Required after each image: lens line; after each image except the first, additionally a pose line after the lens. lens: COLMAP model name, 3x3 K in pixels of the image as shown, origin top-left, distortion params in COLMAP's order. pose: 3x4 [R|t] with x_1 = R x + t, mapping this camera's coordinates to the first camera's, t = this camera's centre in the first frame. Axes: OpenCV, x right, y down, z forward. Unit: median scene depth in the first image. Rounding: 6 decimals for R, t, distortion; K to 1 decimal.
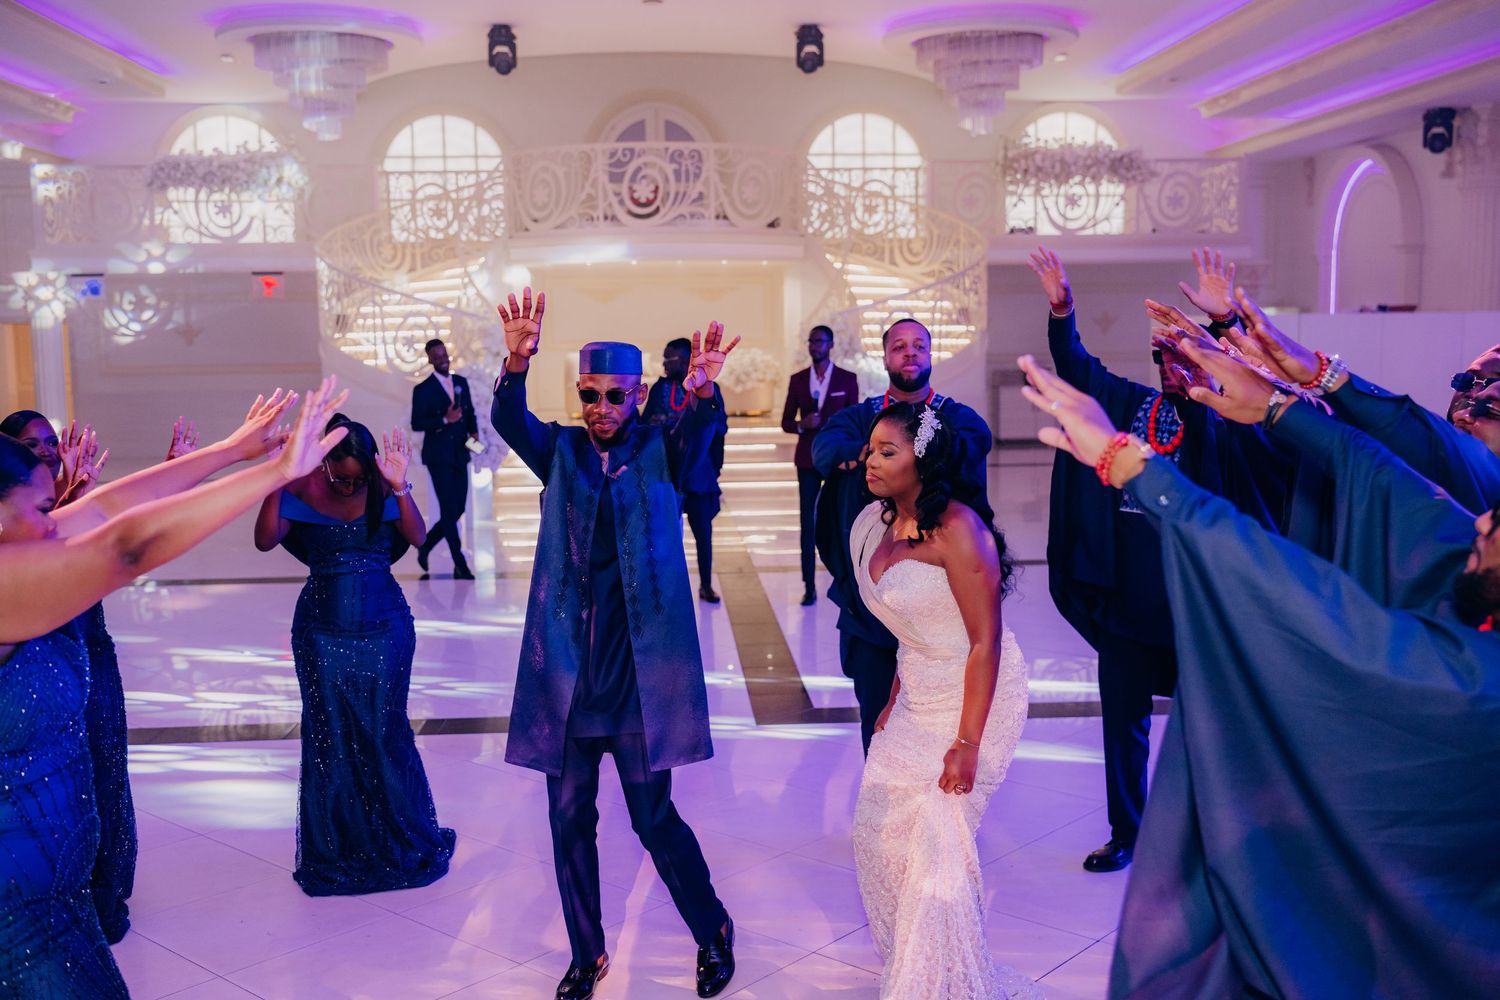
lens RADIAL K [[1501.0, 0, 750.0], [0, 1501.0, 500.0], [0, 0, 1]] dist [0.003459, -0.012484]
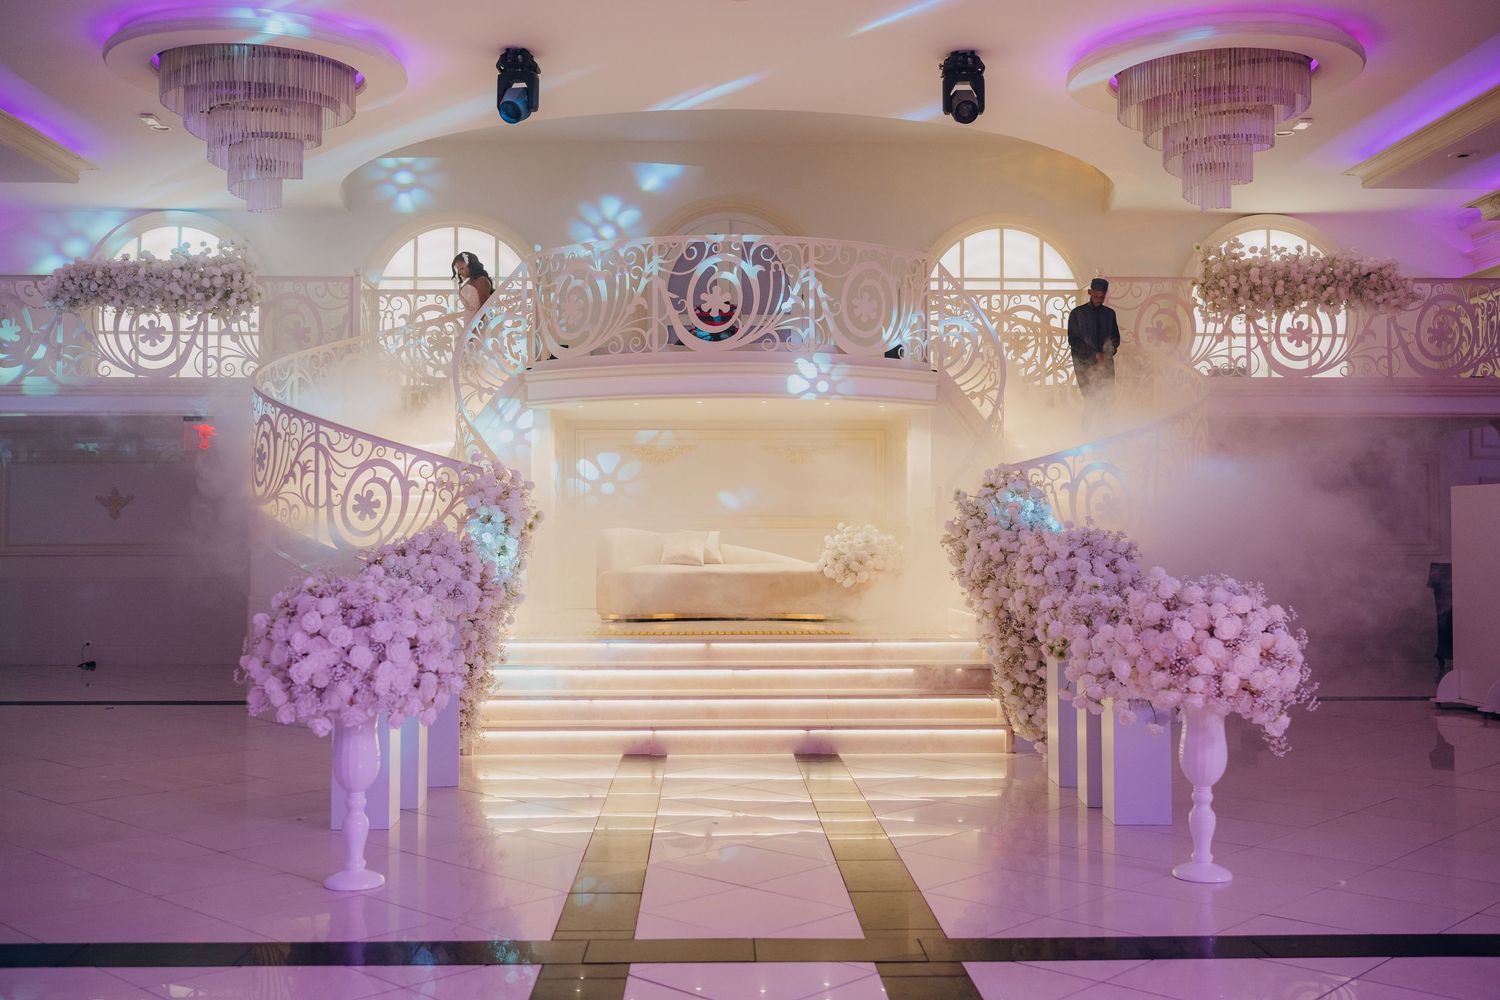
lens RADIAL K [[1359.1, 0, 750.0], [0, 1359.1, 500.0], [0, 0, 1]] dist [-0.007831, 0.001056]
pose [[0.999356, 0.011397, -0.034016, -0.030034], [-0.016157, 0.989573, -0.143123, -0.020236], [0.032030, 0.143580, 0.989120, 0.358626]]
